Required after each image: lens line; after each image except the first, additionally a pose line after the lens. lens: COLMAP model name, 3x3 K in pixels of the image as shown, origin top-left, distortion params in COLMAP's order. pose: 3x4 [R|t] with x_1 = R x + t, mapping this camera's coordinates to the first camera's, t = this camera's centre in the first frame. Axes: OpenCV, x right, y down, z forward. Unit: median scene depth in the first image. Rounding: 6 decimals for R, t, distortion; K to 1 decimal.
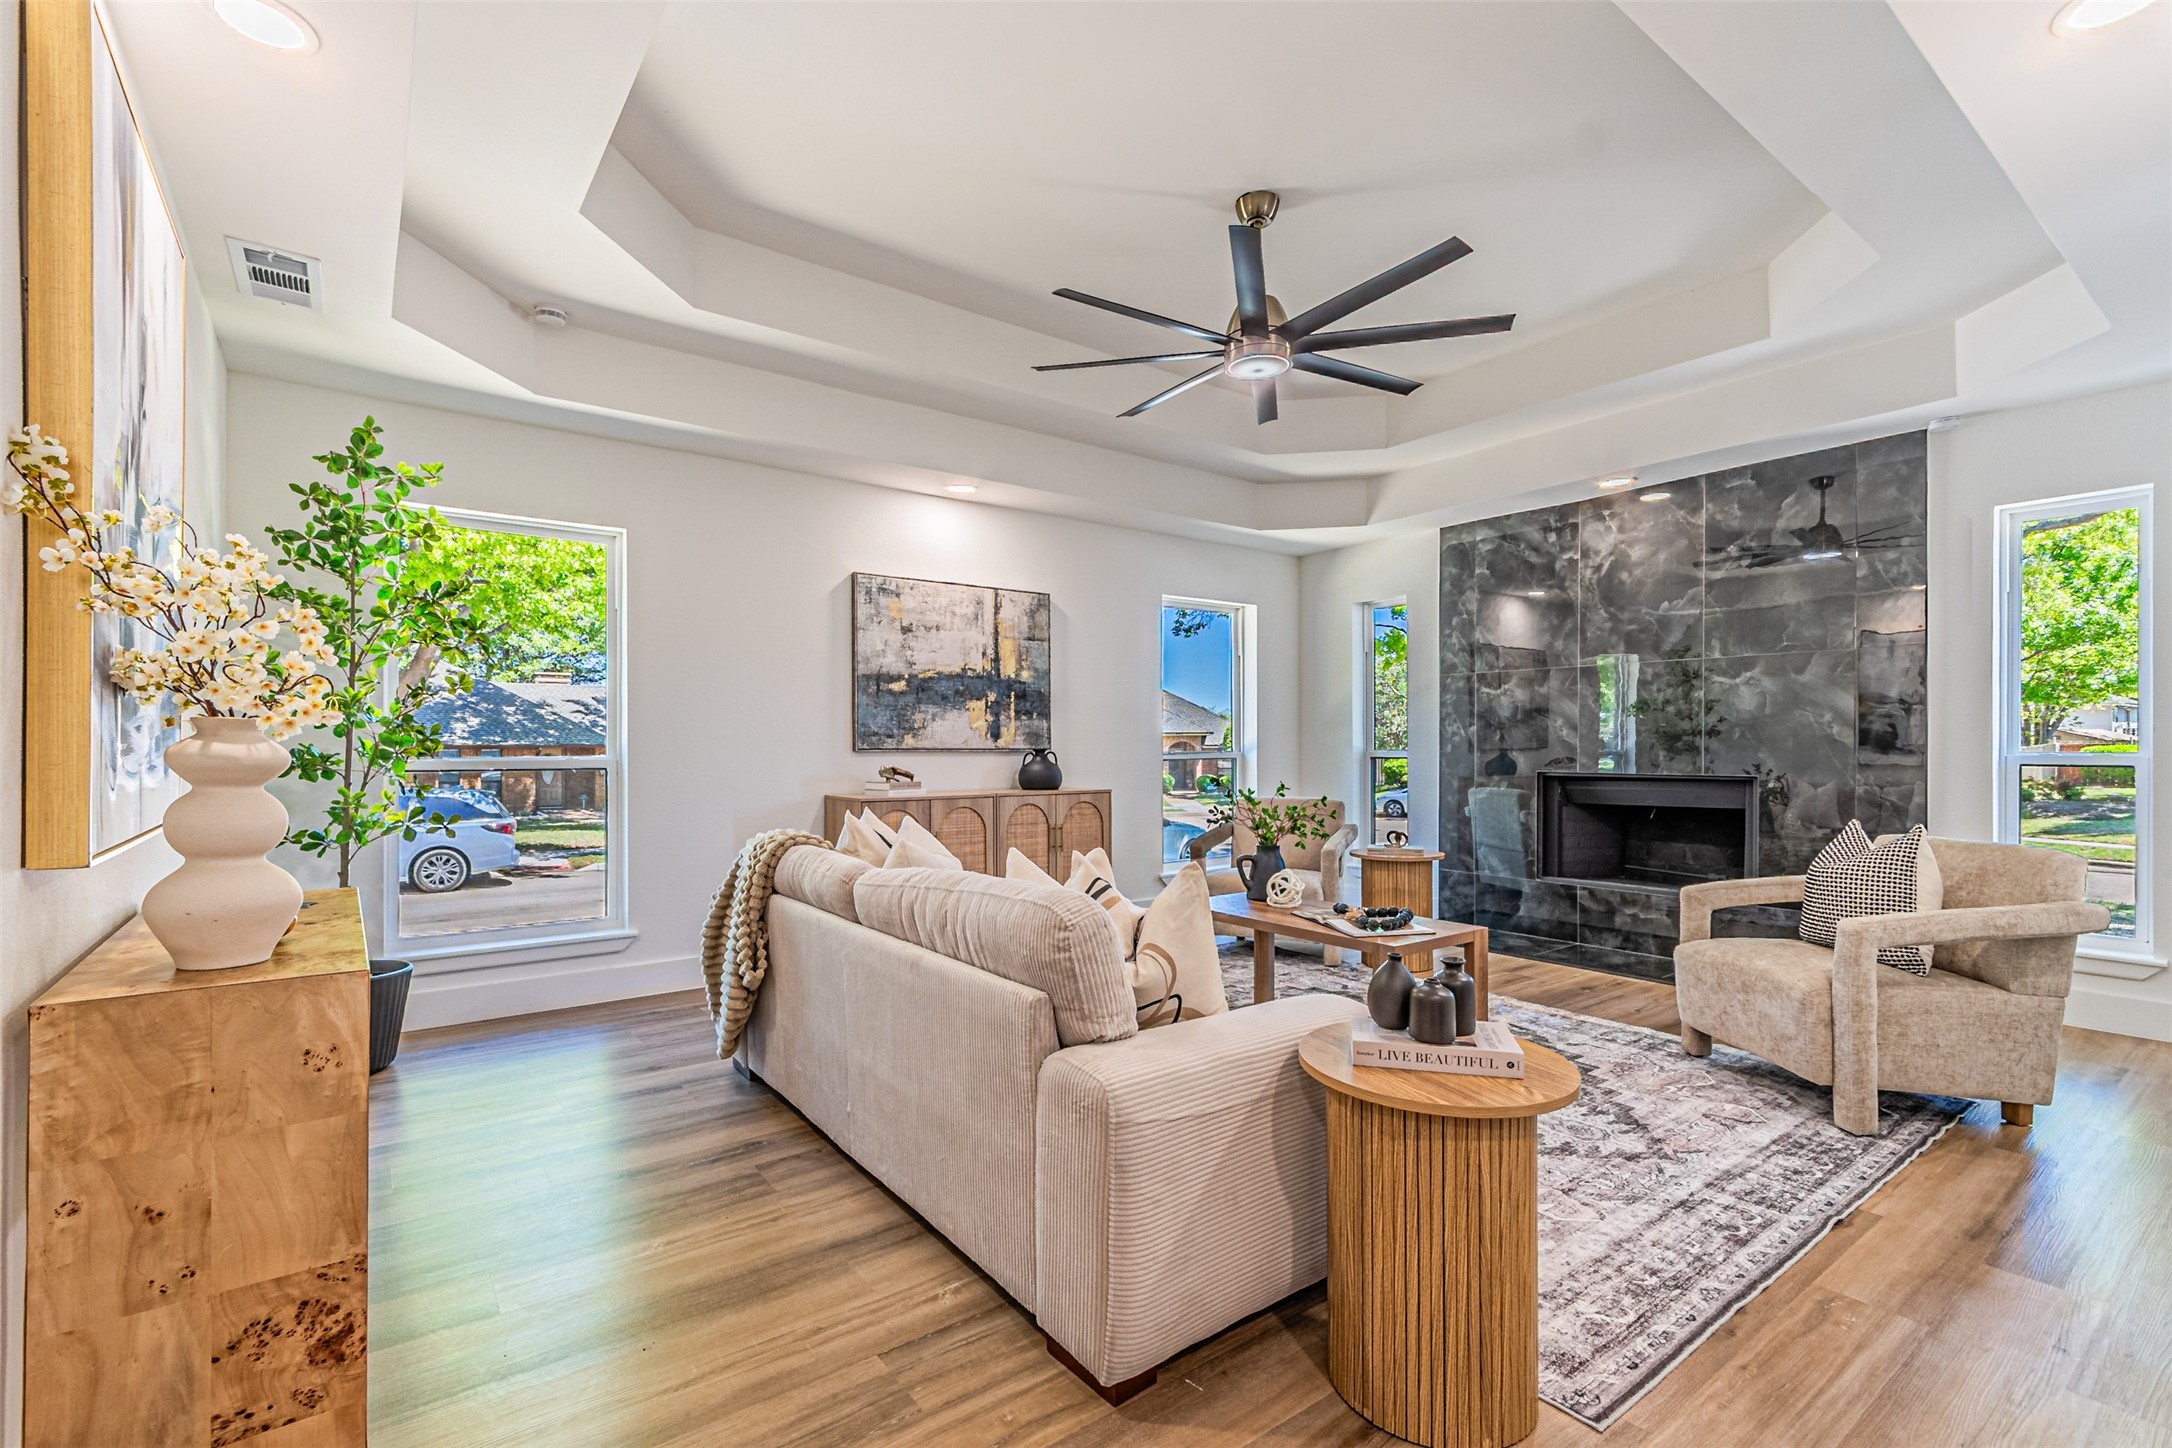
lens RADIAL K [[969.1, 0, 1087.6], [0, 969.1, 736.5], [0, 0, 1]] dist [0.011414, -0.003910]
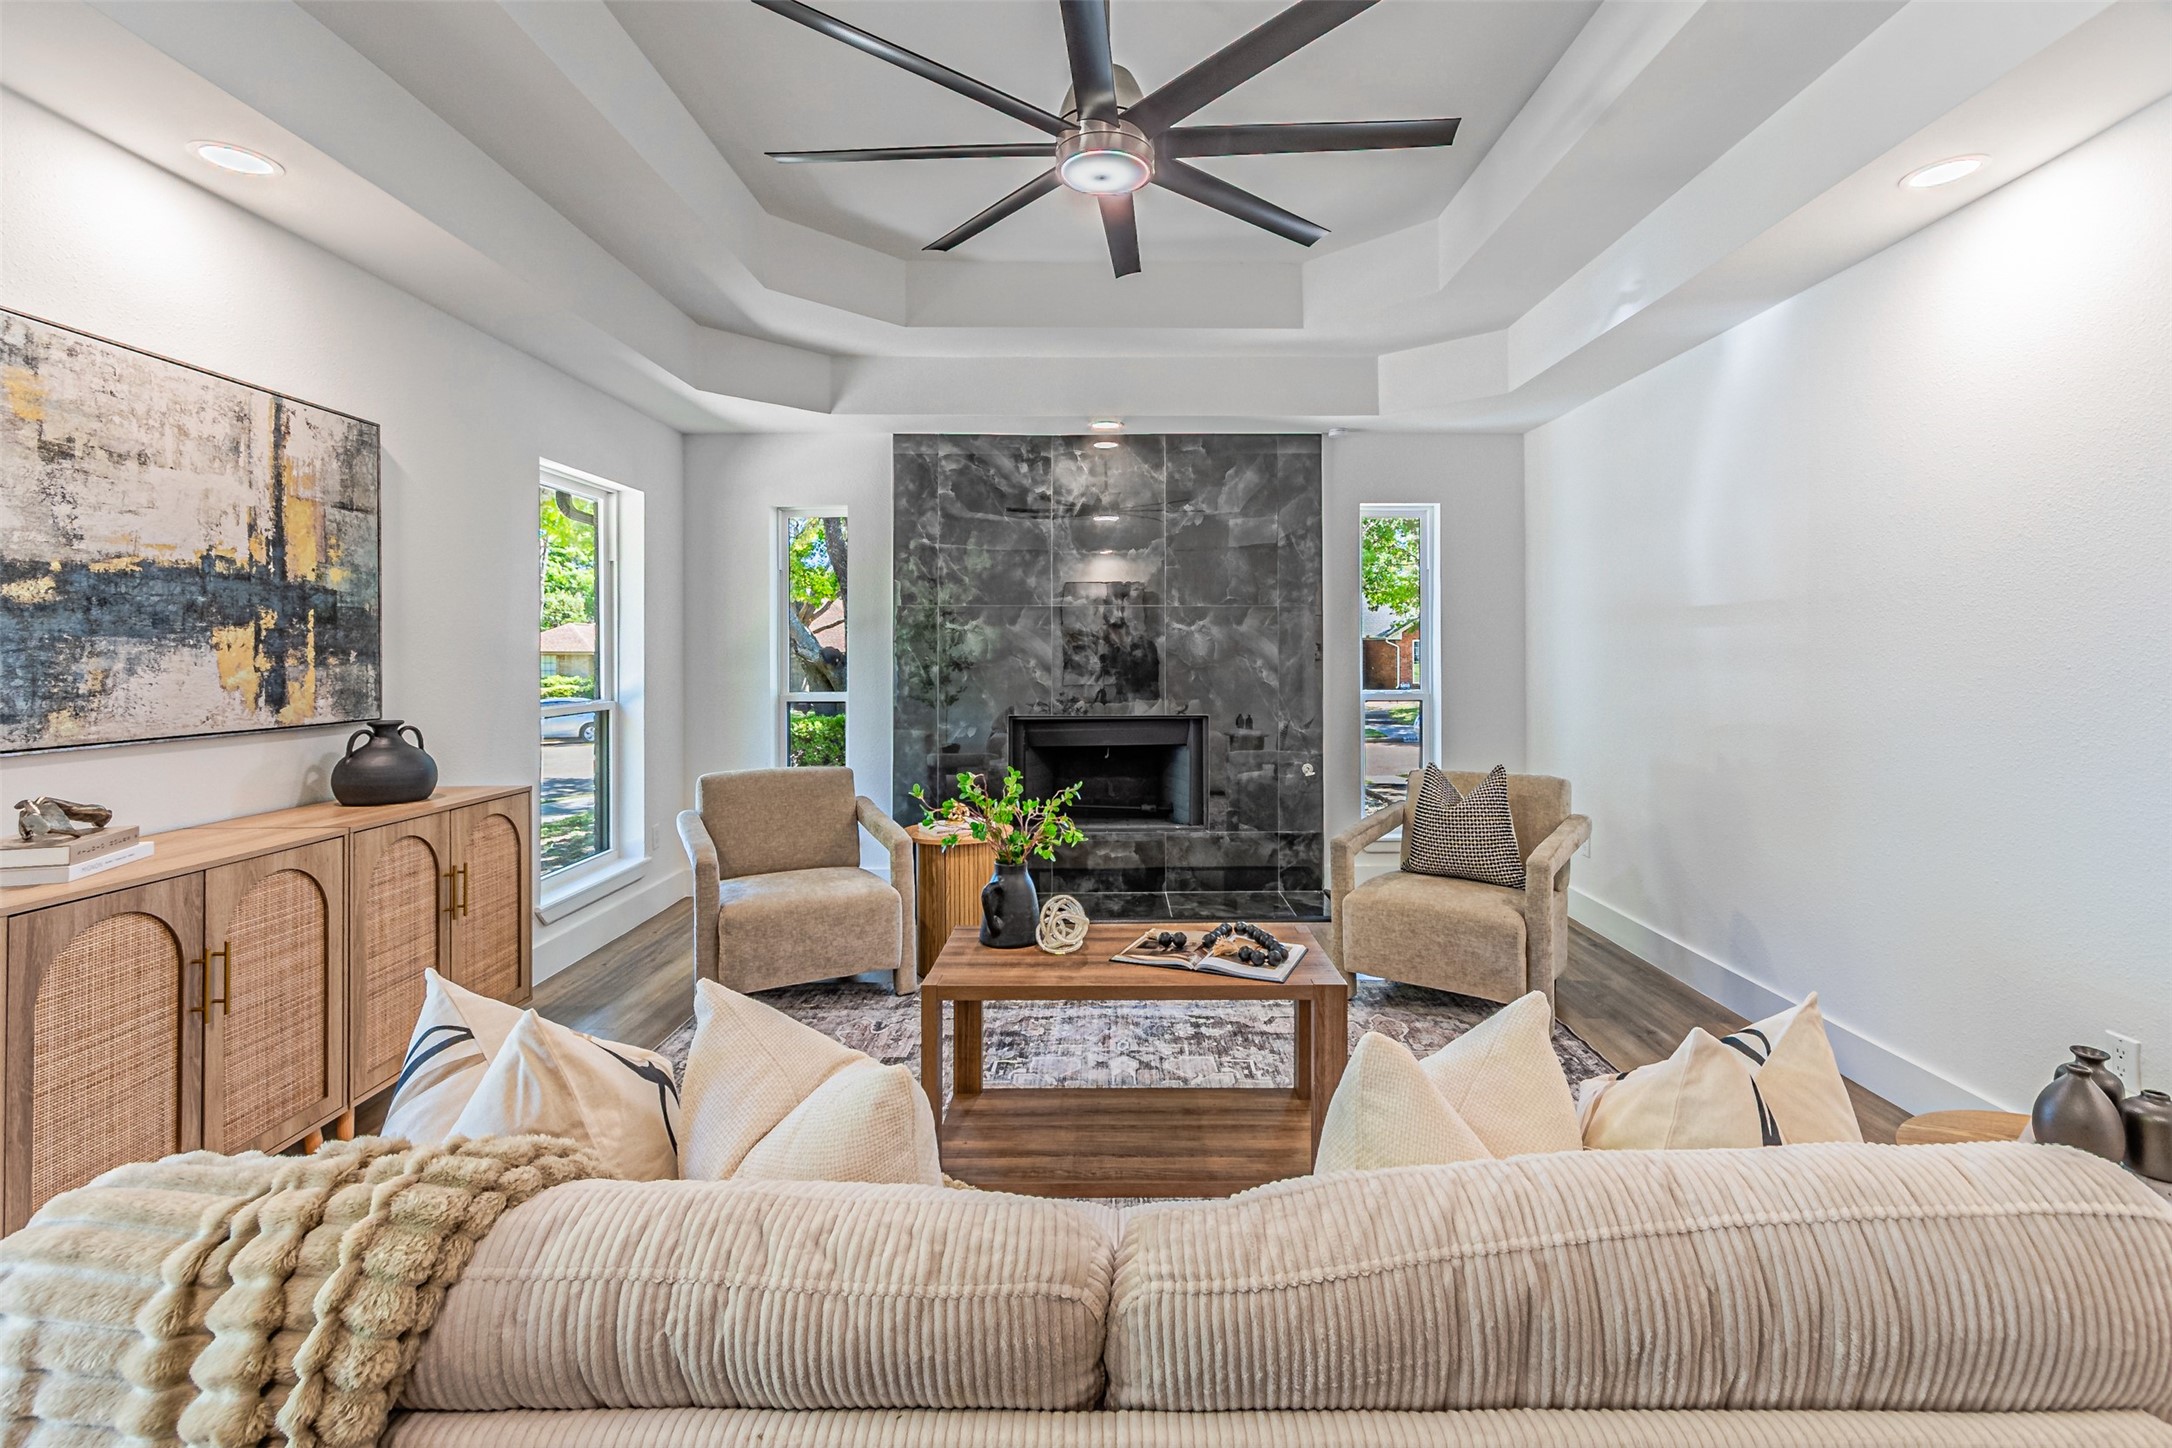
lens RADIAL K [[969.1, 0, 1114.3], [0, 969.1, 644.8], [0, 0, 1]] dist [0.011414, -0.003910]
pose [[0.595417, 0.008948, 0.803367, -0.237084], [-0.006839, 0.999958, -0.006070, -0.028424], [-0.803388, -0.001880, 0.595453, 0.381332]]
